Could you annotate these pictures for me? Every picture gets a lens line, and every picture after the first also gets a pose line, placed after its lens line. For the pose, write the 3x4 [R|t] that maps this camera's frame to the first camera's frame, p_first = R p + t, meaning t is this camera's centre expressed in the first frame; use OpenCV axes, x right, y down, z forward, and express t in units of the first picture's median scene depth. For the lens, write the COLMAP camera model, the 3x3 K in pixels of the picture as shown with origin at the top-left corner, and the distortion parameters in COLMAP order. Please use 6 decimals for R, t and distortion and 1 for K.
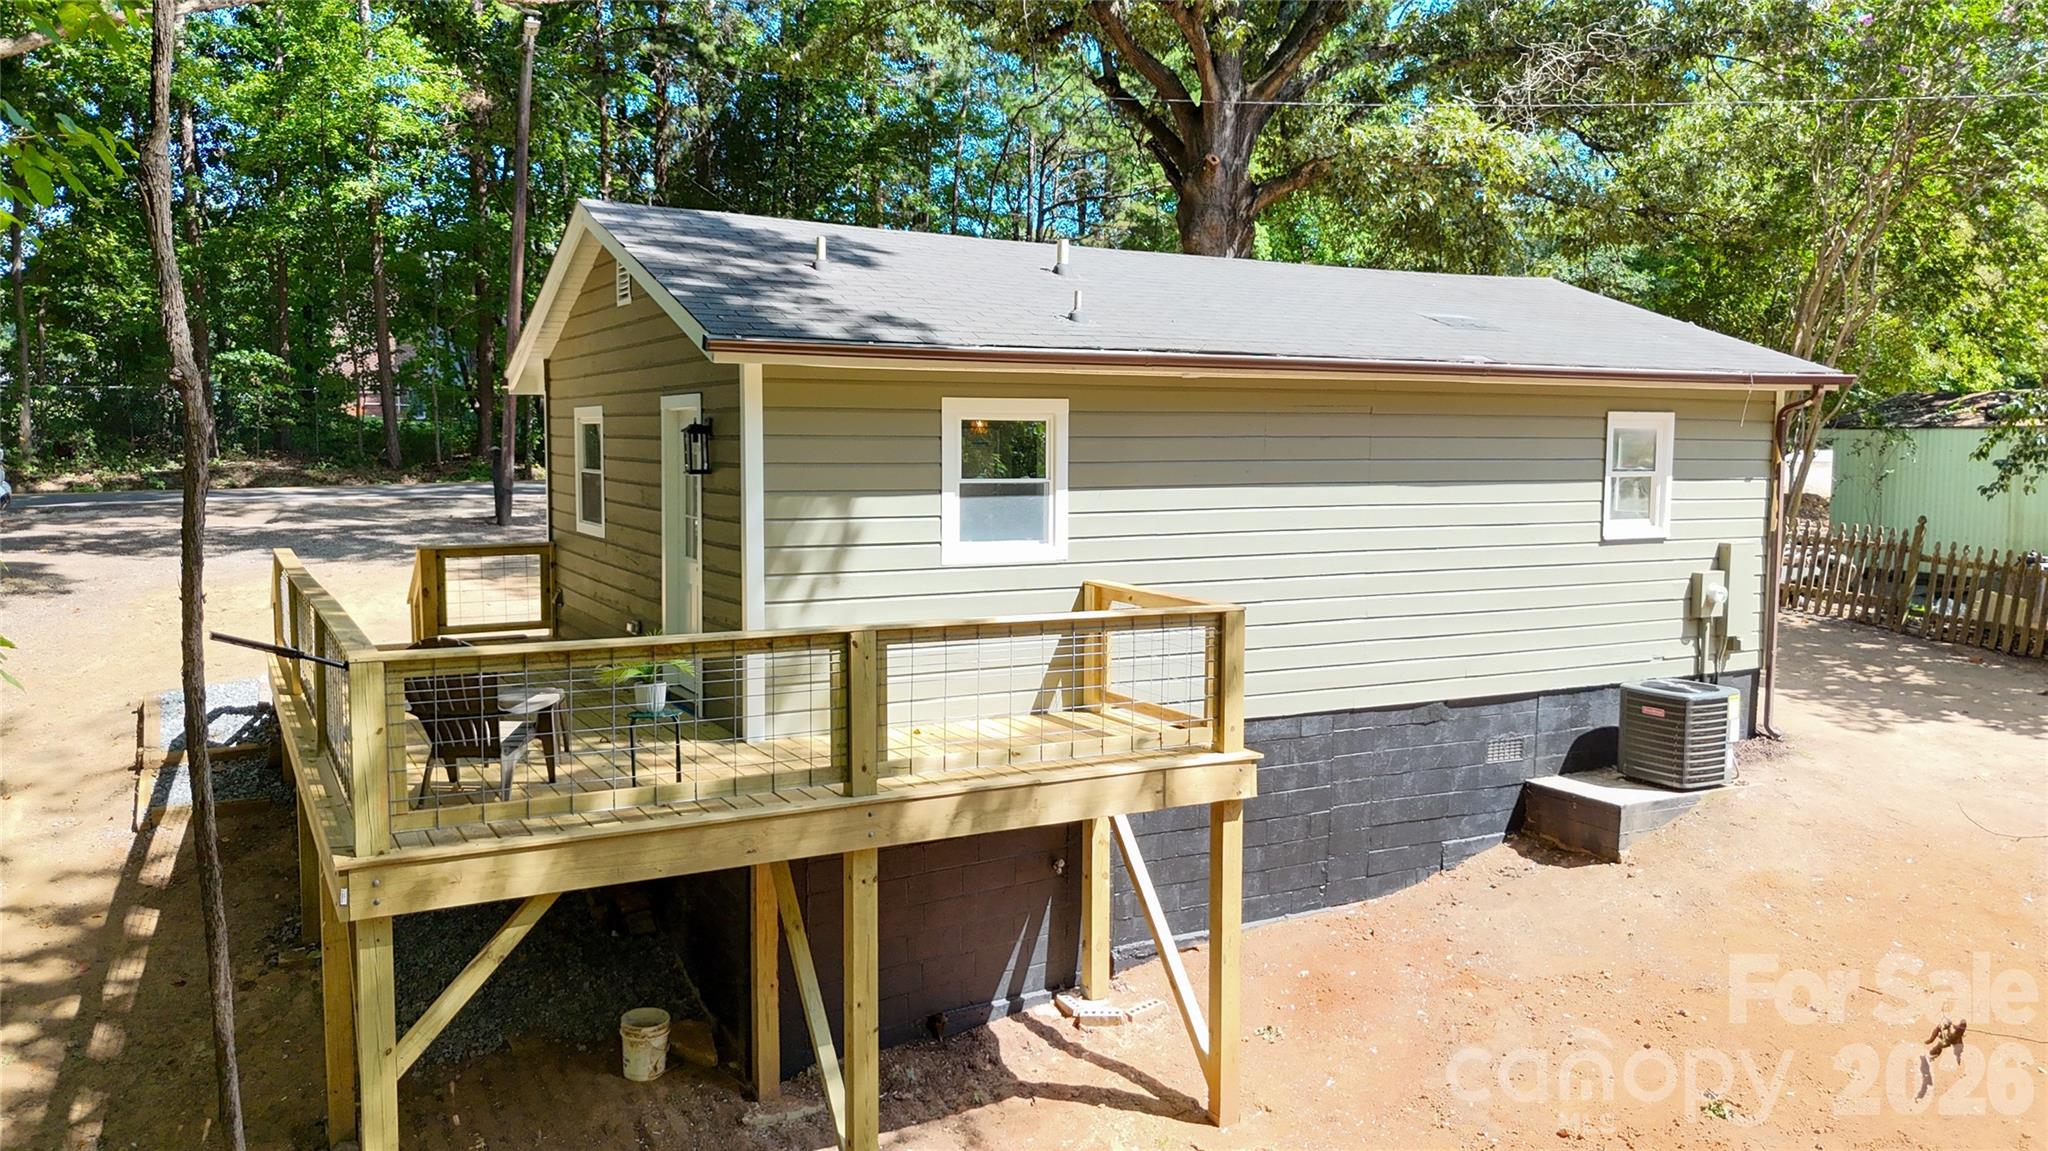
lens RADIAL K [[1508.2, 0, 1022.7], [0, 1508.2, 572.0], [0, 0, 1]] dist [0.065136, -0.052031]
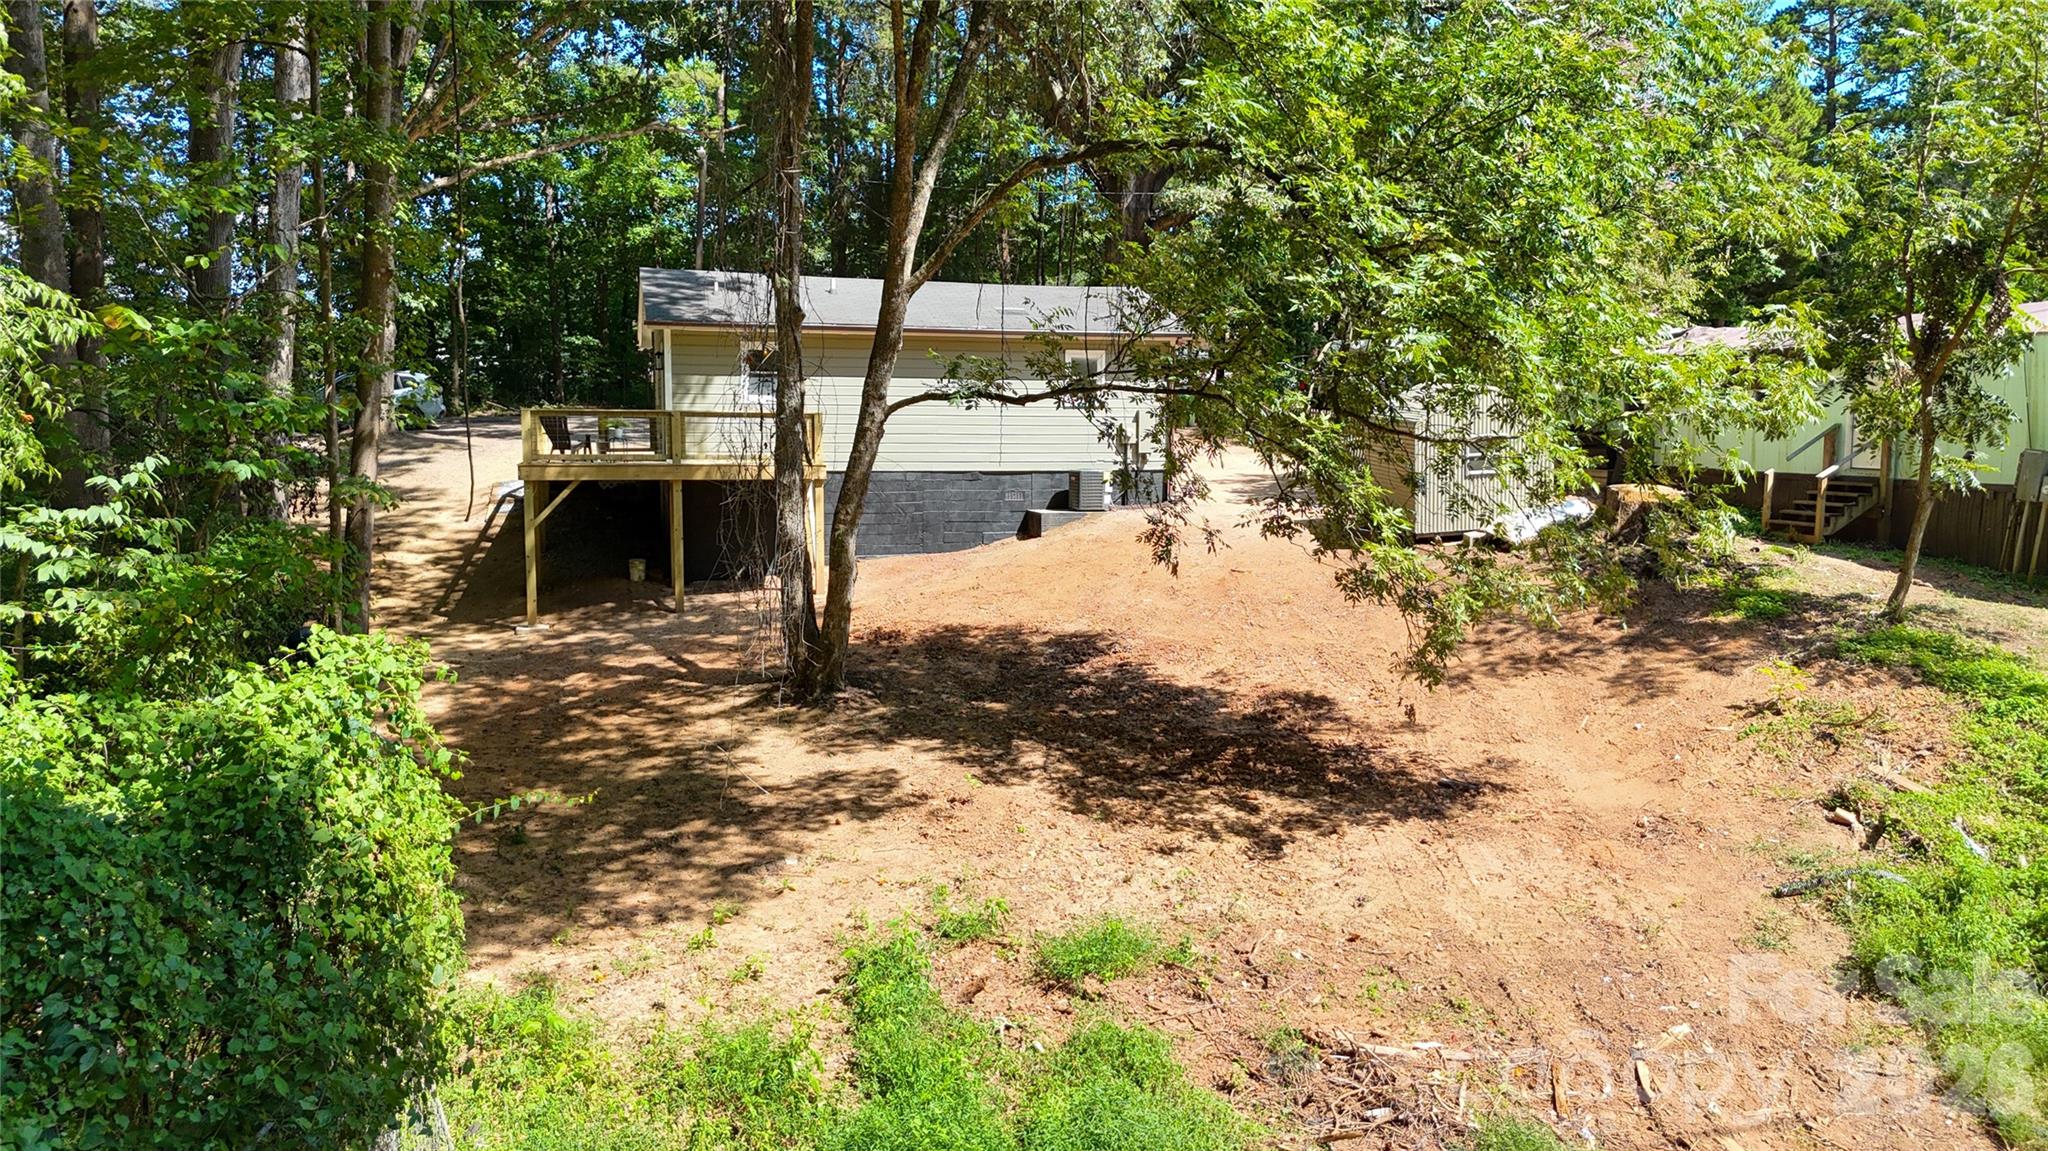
lens RADIAL K [[1508.2, 0, 1022.7], [0, 1508.2, 572.0], [0, 0, 1]] dist [0.065136, -0.052031]
pose [[0.975302, 0.022965, -0.219677, 0.828488], [-0.020915, 0.999713, 0.011654, 0.204710], [0.219882, -0.006772, 0.975503, -1.238639]]
